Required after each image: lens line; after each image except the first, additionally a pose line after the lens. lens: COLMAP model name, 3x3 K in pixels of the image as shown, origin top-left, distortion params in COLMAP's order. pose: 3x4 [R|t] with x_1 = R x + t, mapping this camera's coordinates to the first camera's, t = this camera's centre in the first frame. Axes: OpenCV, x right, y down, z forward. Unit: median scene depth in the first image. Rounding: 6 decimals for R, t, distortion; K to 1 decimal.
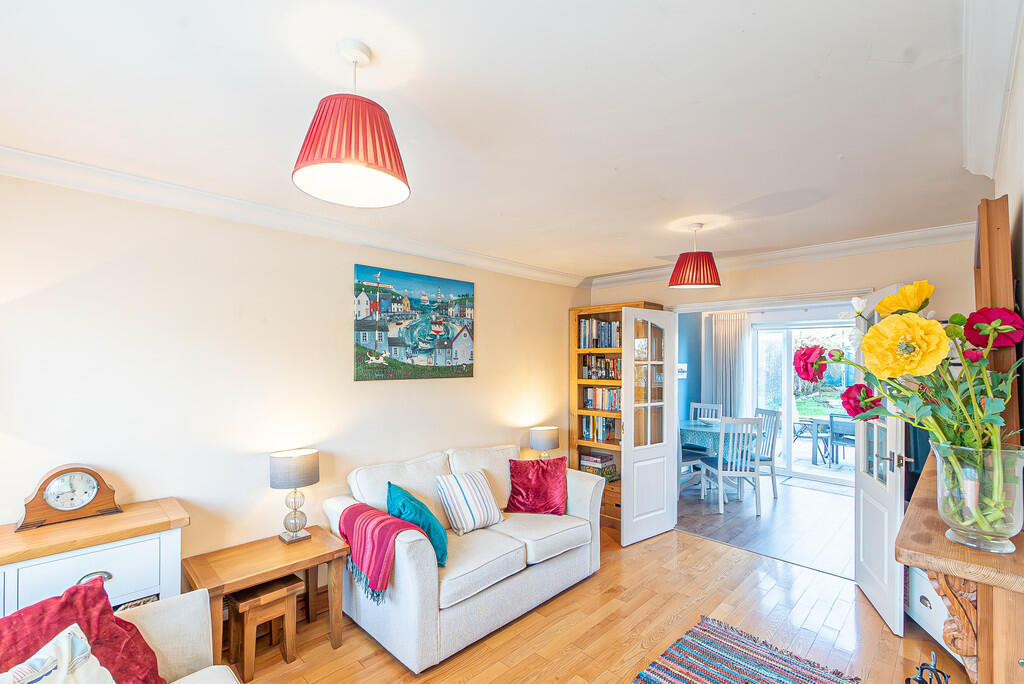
lens RADIAL K [[452.9, 0, 512.7], [0, 452.9, 351.2], [0, 0, 1]] dist [0.002768, -0.000798]
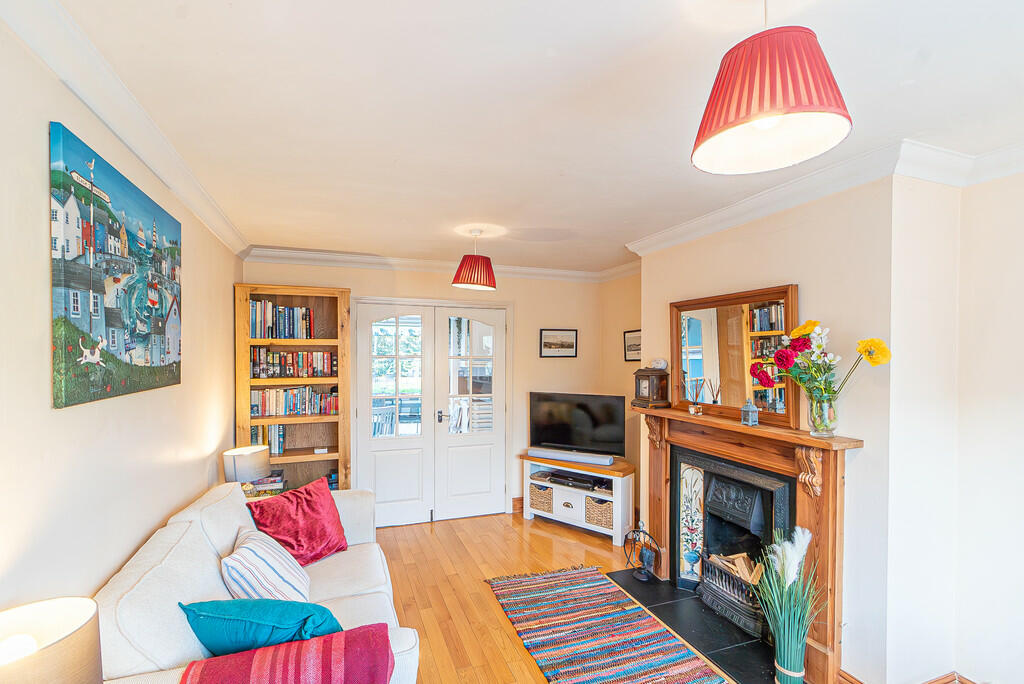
lens RADIAL K [[452.9, 0, 508.5], [0, 452.9, 348.7], [0, 0, 1]] dist [0.002768, -0.000798]
pose [[0.427652, 0.004097, 0.903934, -0.474444], [-0.013724, 0.999904, 0.001961, 0.004831], [-0.903839, -0.013244, 0.427667, 0.394098]]
